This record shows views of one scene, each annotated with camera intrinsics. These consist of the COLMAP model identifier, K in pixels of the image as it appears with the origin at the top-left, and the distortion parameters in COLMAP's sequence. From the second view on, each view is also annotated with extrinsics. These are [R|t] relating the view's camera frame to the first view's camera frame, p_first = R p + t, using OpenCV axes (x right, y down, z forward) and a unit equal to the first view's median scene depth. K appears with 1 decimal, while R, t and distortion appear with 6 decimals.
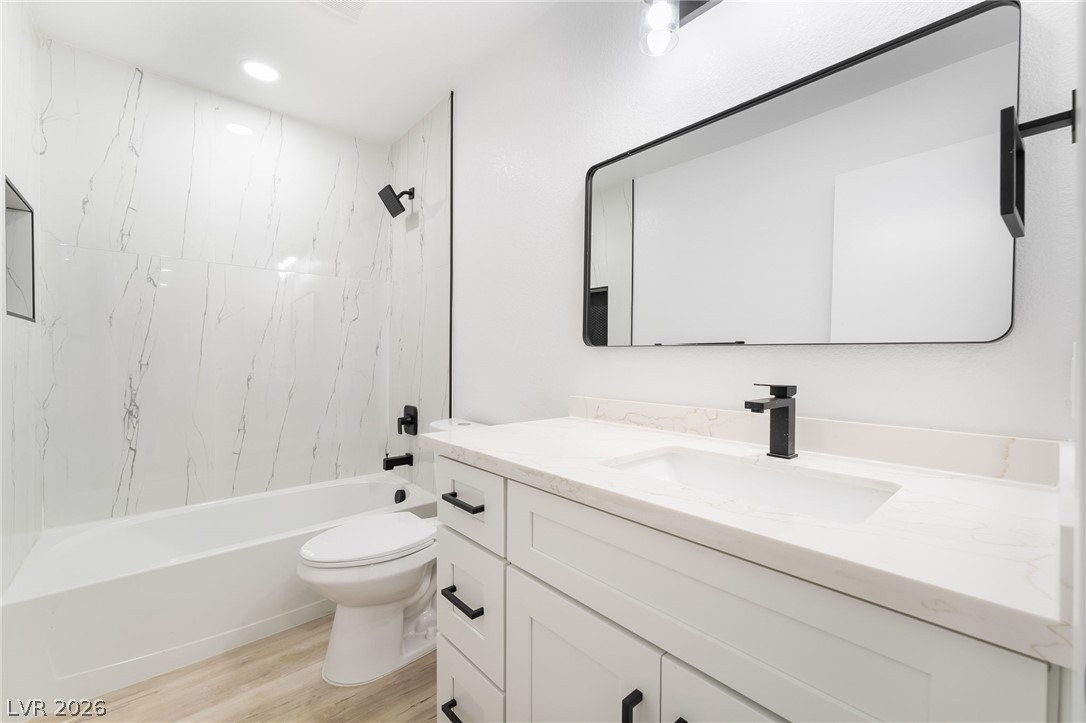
lens RADIAL K [[454.8, 0, 546.8], [0, 454.8, 362.6], [0, 0, 1]] dist [0.001811, -0.000738]
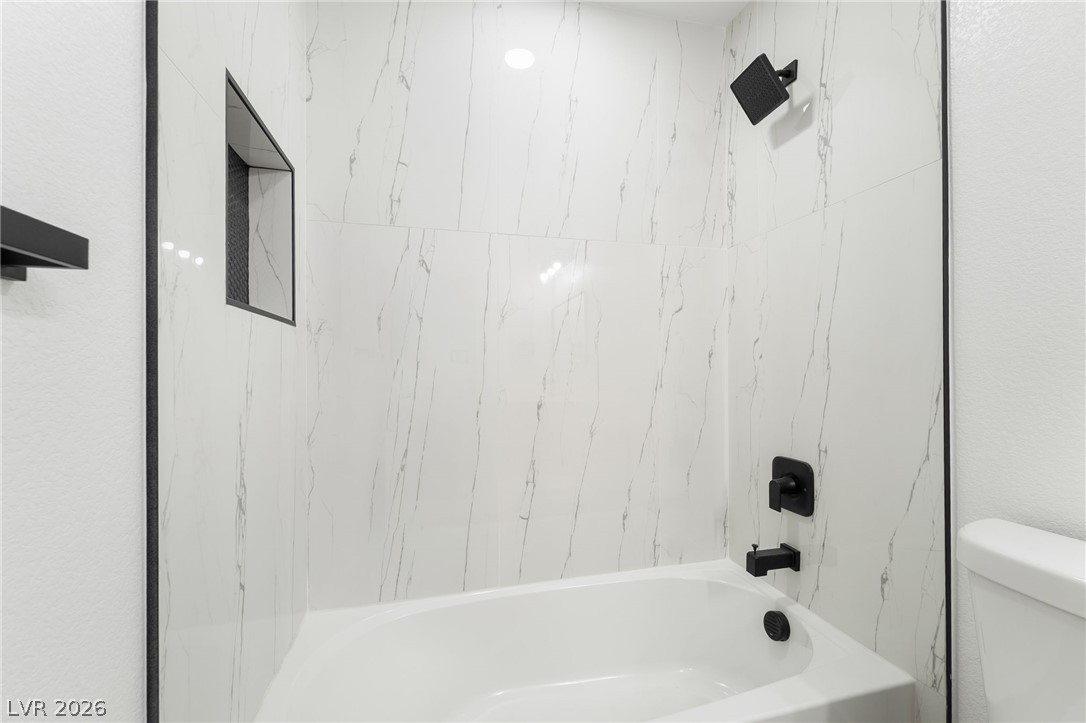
lens RADIAL K [[454.8, 0, 545.3], [0, 454.8, 368.1], [0, 0, 1]] dist [0.001811, -0.000738]
pose [[0.892316, -0.012752, -0.451231, -0.337631], [0.004803, 0.999813, -0.018758, -0.005687], [0.451386, 0.014571, 0.892210, 0.401993]]
